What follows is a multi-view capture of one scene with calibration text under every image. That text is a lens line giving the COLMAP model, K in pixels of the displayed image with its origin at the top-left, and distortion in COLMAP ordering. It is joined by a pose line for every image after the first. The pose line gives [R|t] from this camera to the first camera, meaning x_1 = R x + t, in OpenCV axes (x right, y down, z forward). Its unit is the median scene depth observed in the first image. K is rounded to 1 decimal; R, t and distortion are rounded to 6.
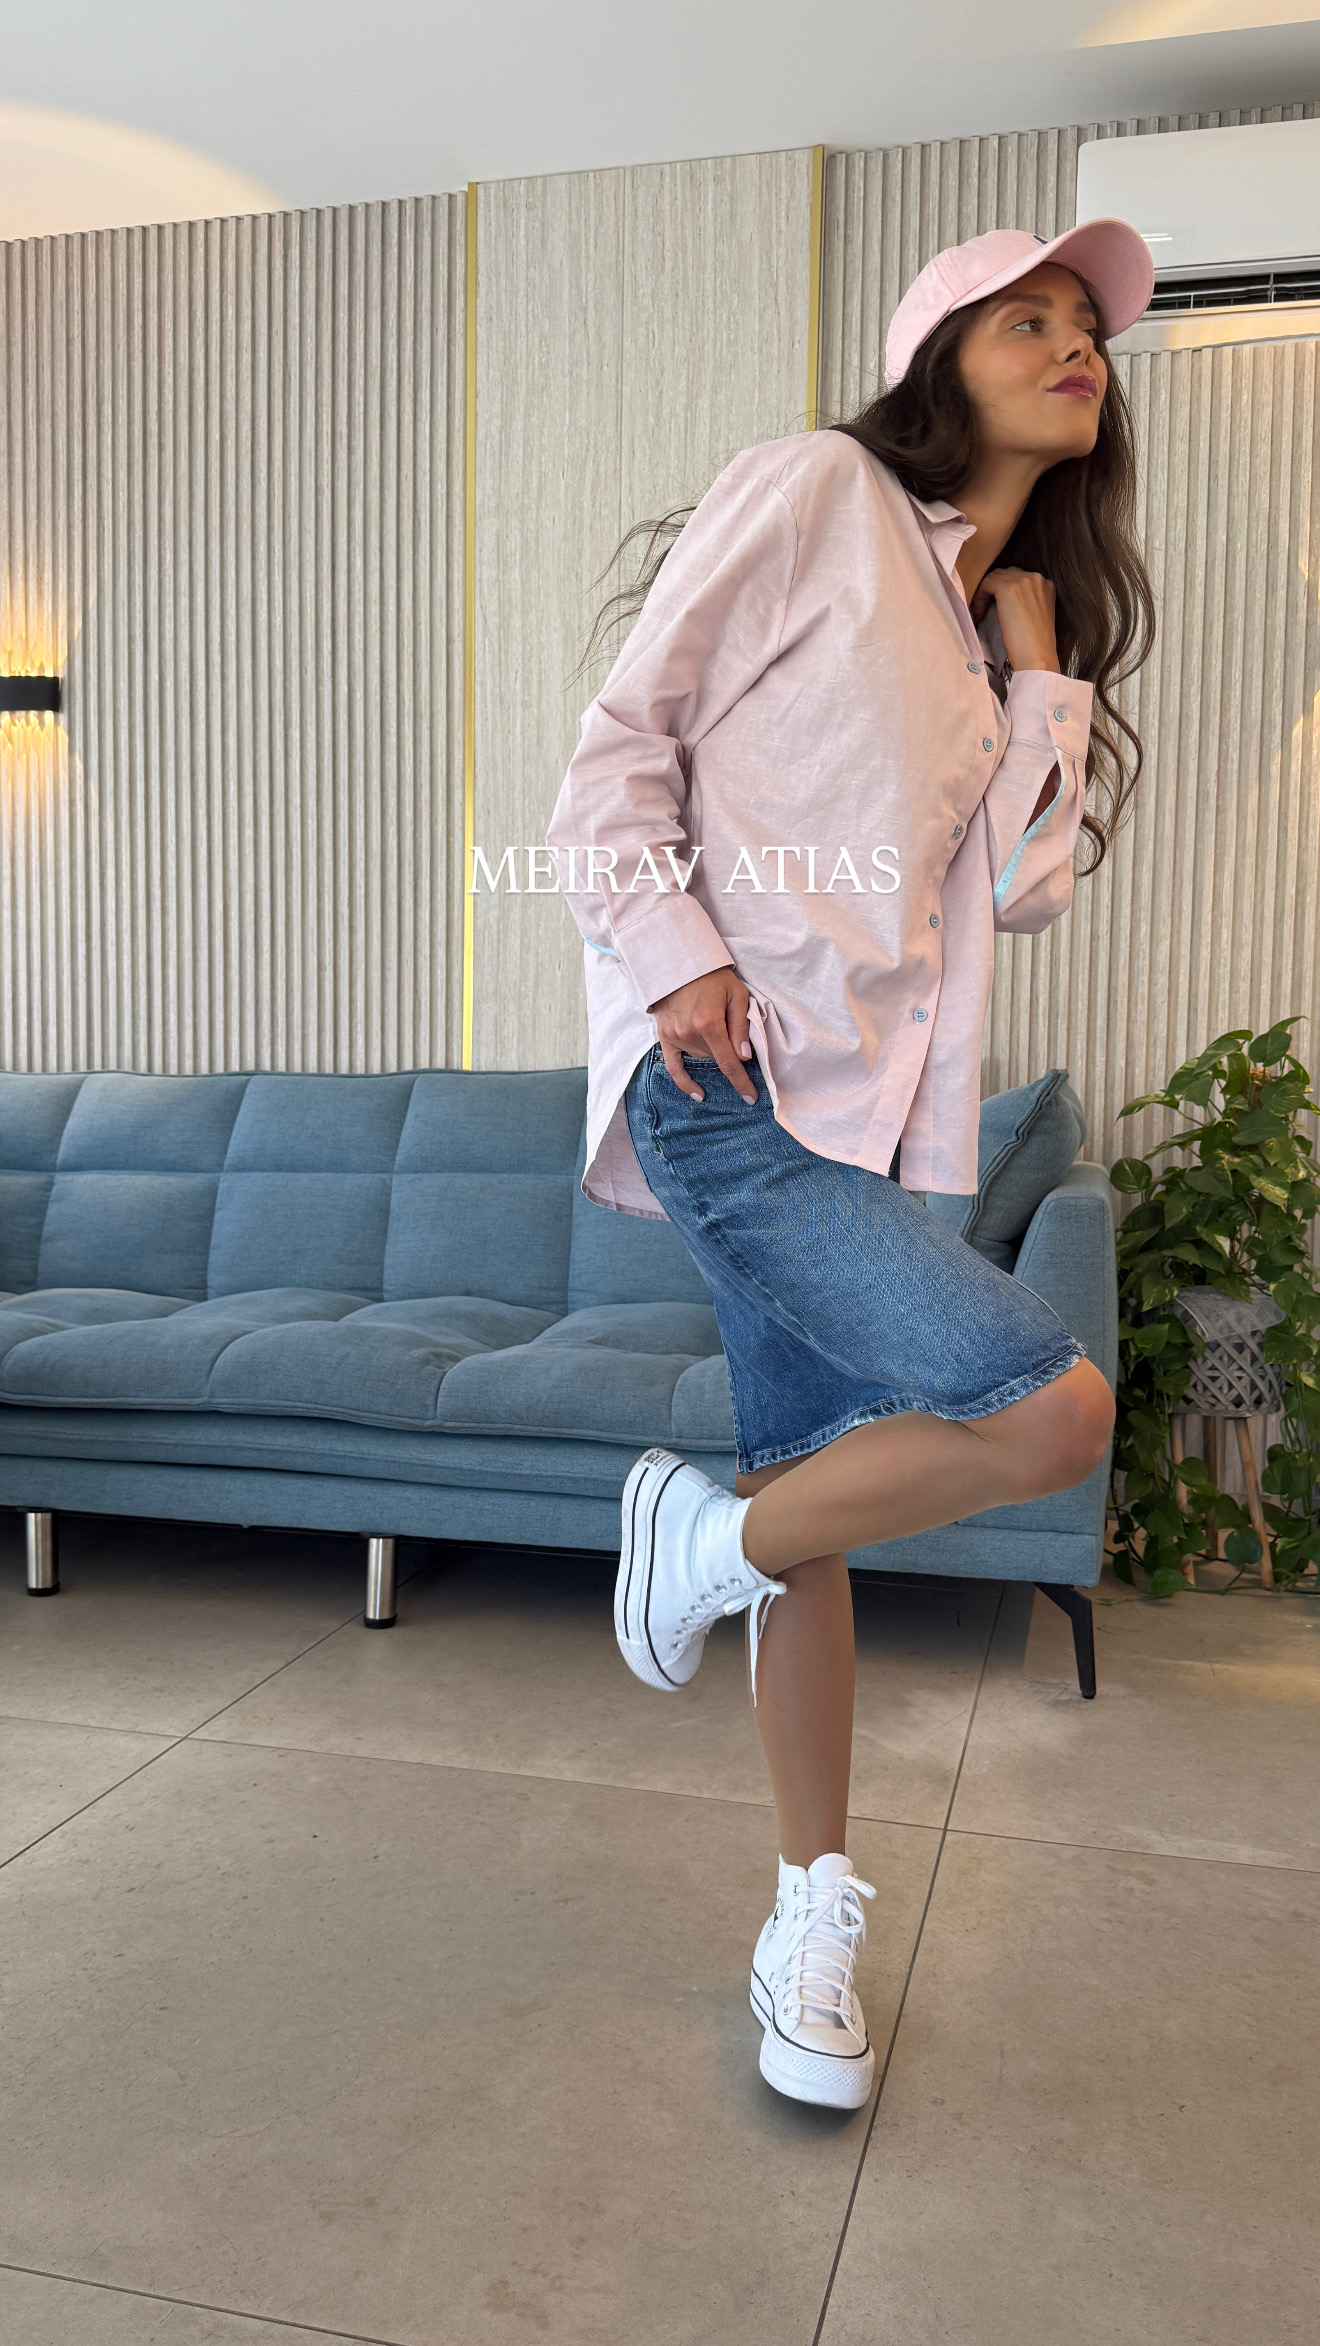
lens RADIAL K [[1798.4, 0, 669.6], [0, 1798.4, 1165.7], [0, 0, 1]] dist [0.172661, -0.361527]
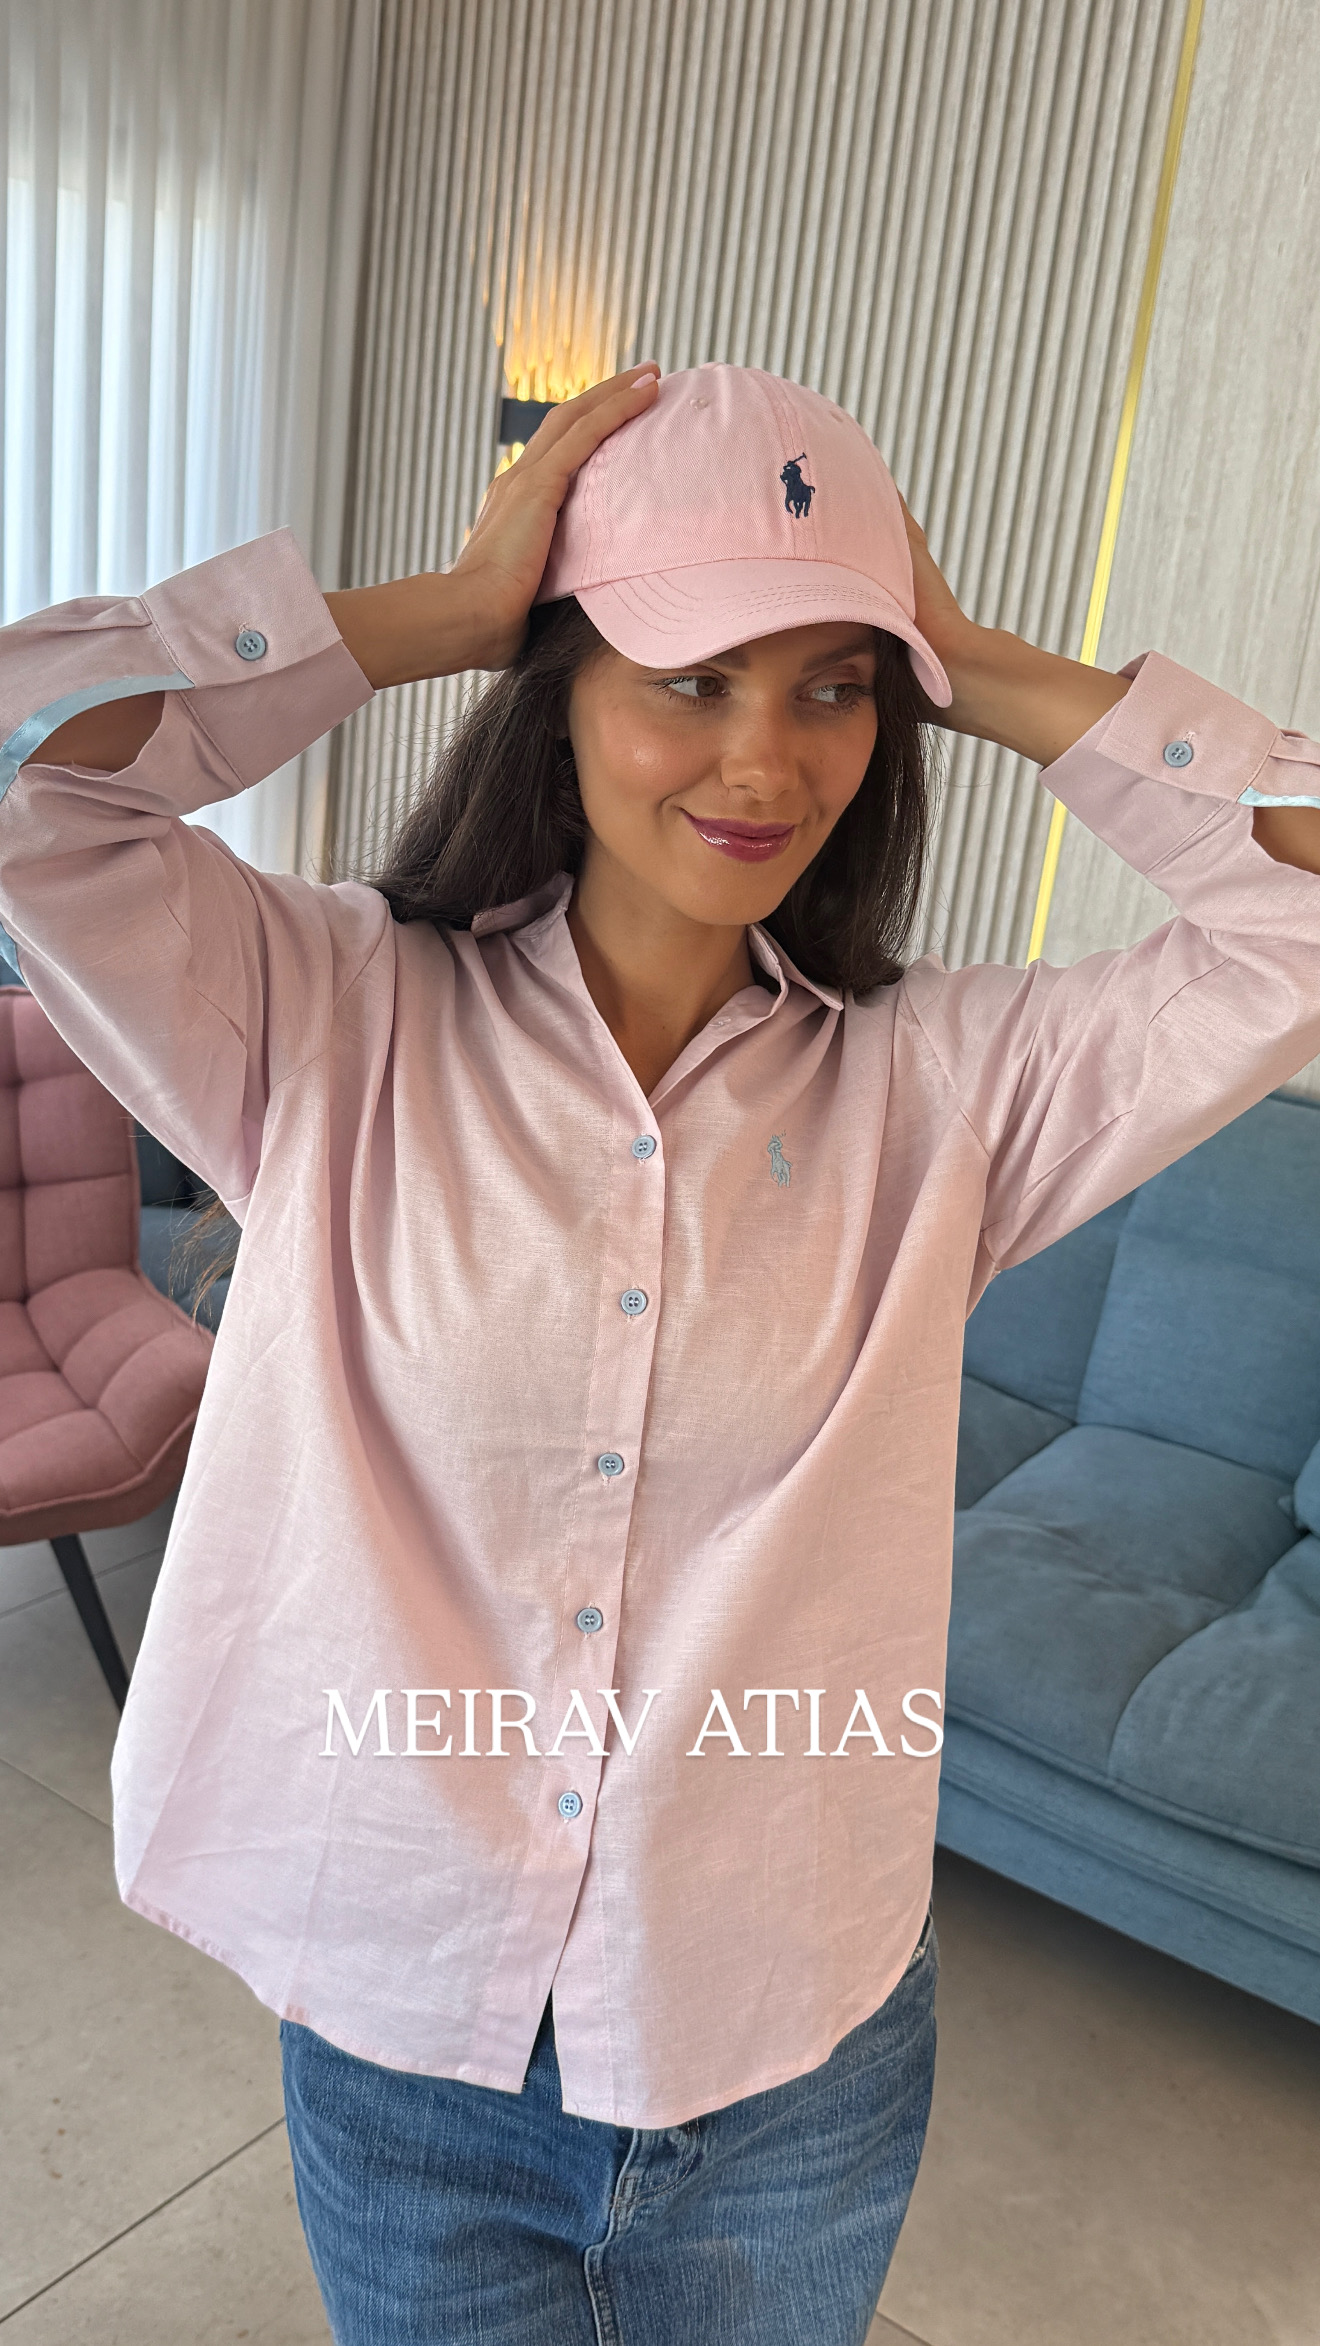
lens RADIAL K [[2161.7, 0, 660.0], [0, 2161.7, 1173.0], [0, 0, 1]] dist [0.098567, -0.188568]
pose [[0.924055, 0.192170, -0.330445, 0.058294], [-0.116442, 0.964873, 0.235503, -0.199736], [0.364094, -0.179140, 0.913972, 0.138232]]
